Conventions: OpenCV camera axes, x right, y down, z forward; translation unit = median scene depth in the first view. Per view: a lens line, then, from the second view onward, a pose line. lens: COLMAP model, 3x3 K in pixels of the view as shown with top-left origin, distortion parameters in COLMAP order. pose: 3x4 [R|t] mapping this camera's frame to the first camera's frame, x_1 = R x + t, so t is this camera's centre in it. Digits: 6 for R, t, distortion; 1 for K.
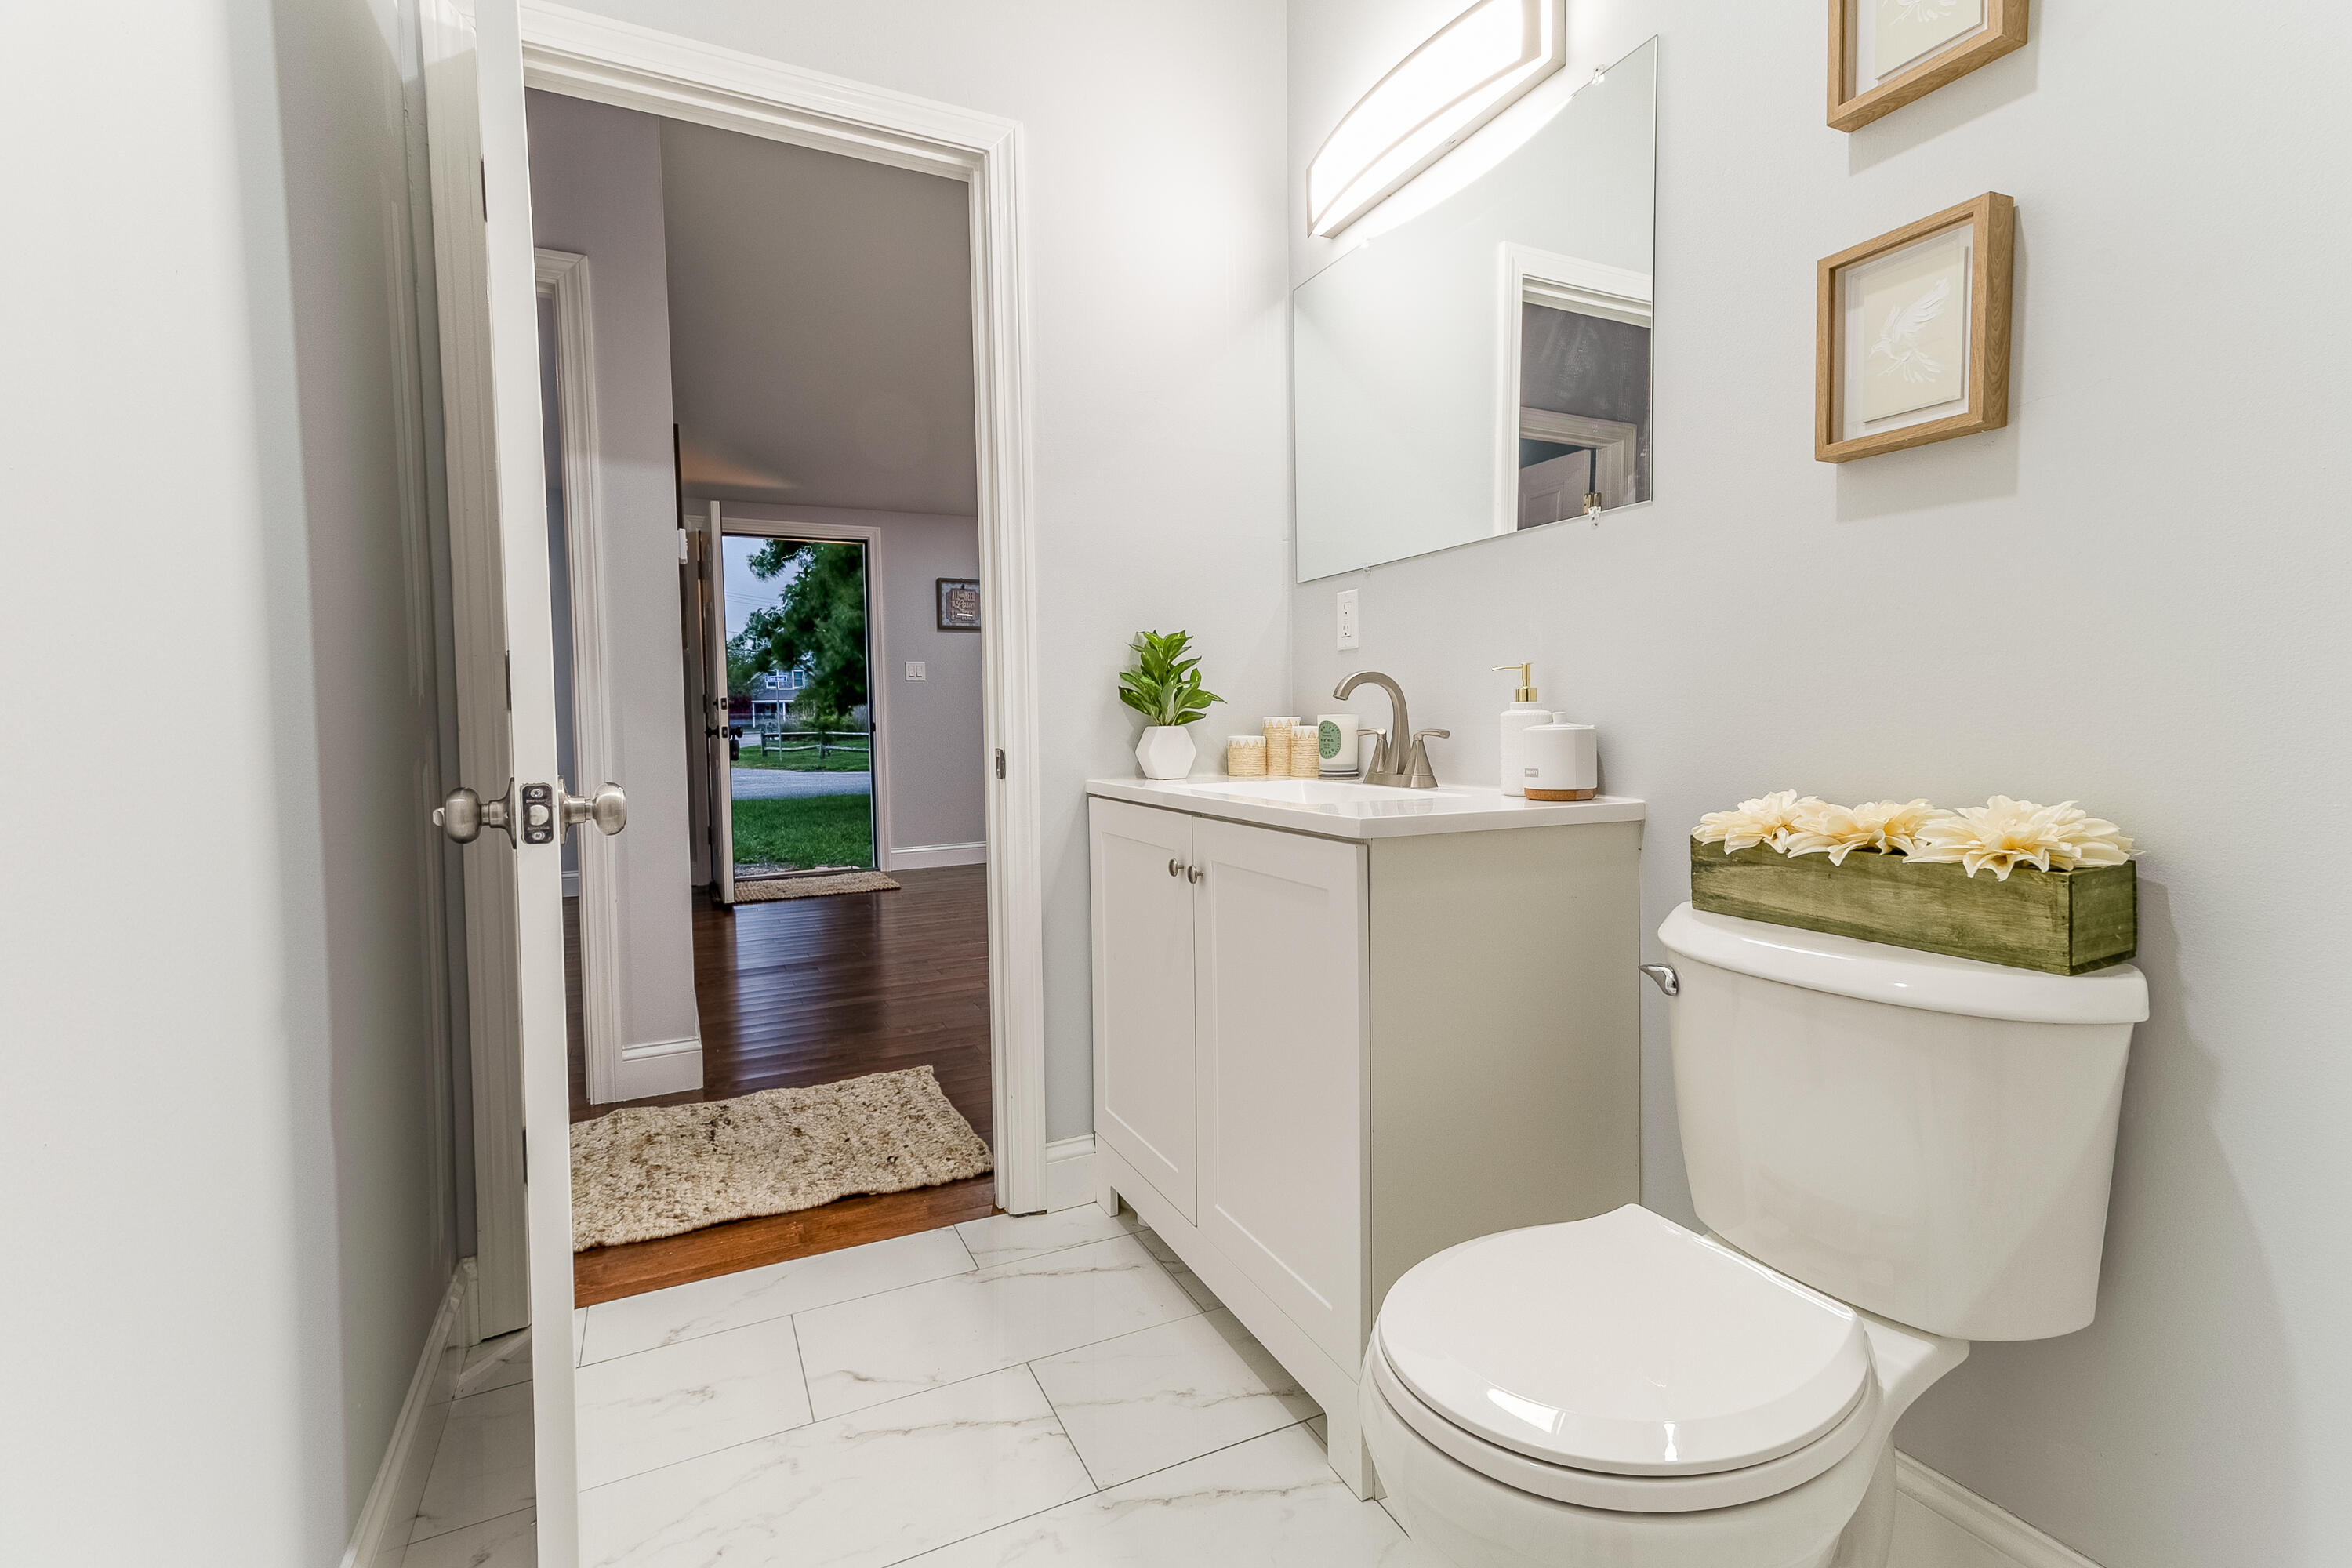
lens RADIAL K [[1072.2, 0, 1196.9], [0, 1072.2, 759.6], [0, 0, 1]] dist [0.025121, 0.000517]
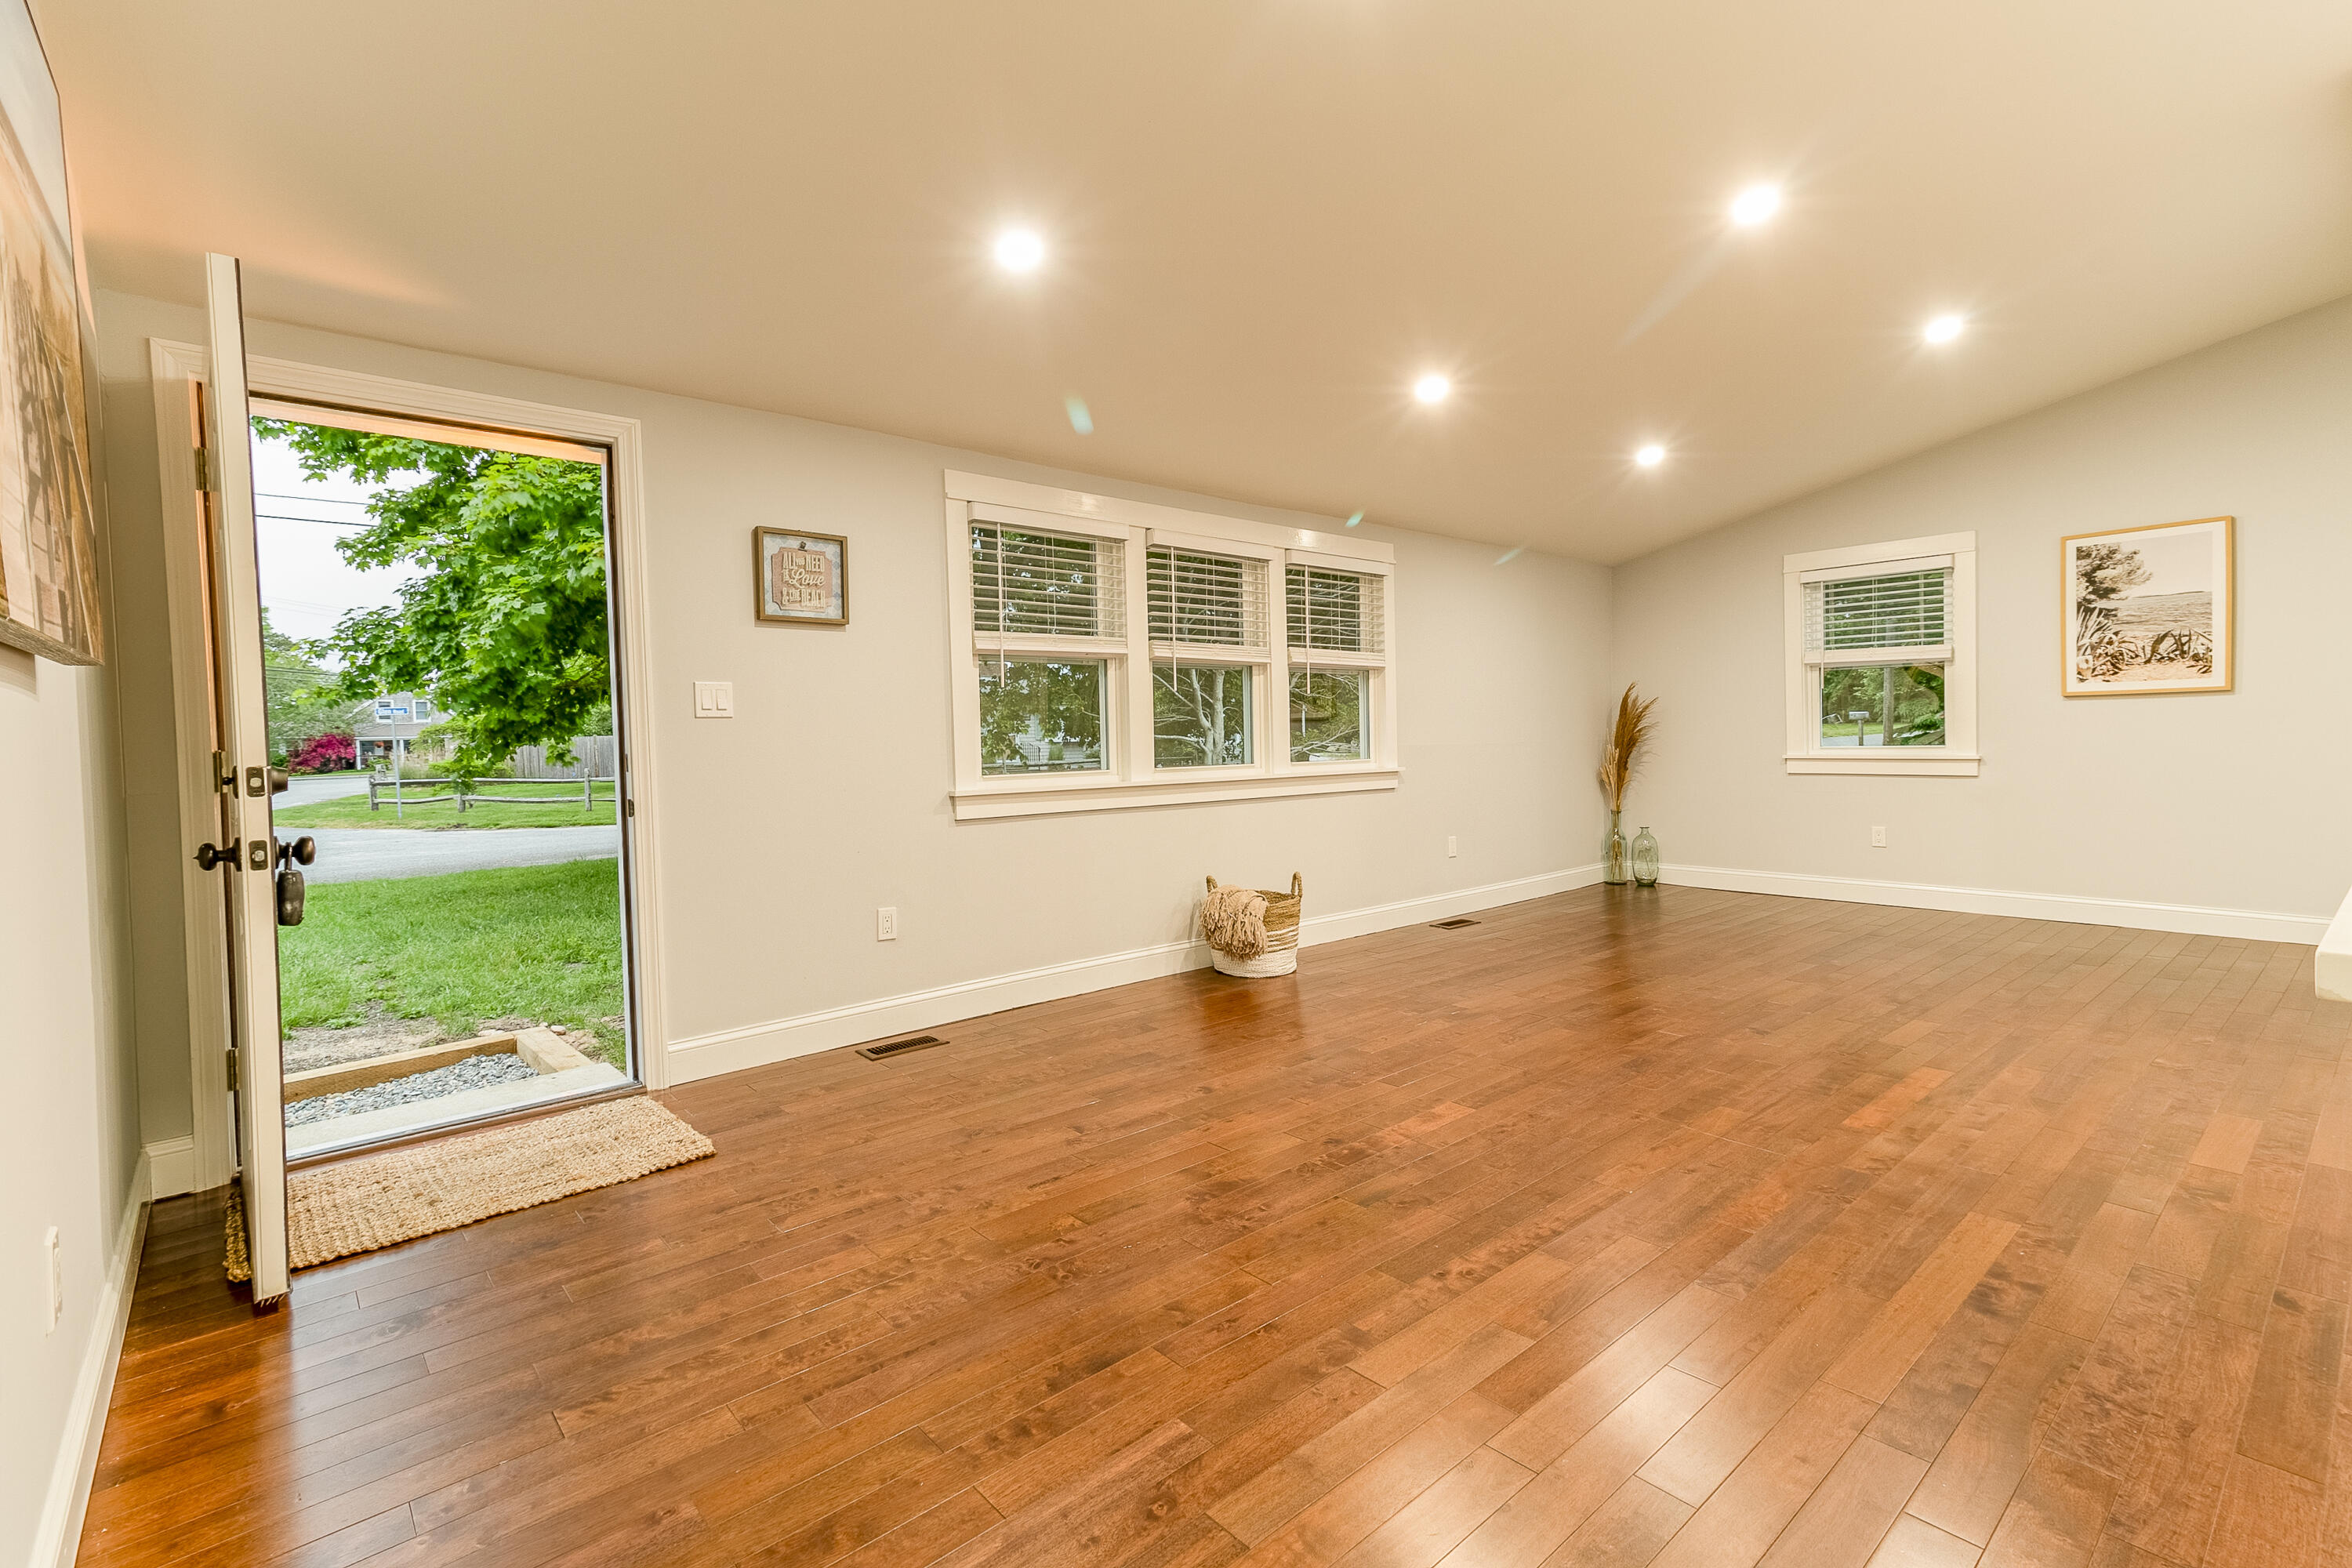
lens RADIAL K [[1072.2, 0, 1196.9], [0, 1072.2, 759.6], [0, 0, 1]] dist [0.025121, 0.000517]
pose [[0.964354, -0.032326, 0.262632, -0.085769], [0.037188, 0.999216, -0.013564, -0.019914], [-0.261988, 0.022847, 0.964801, 0.215967]]
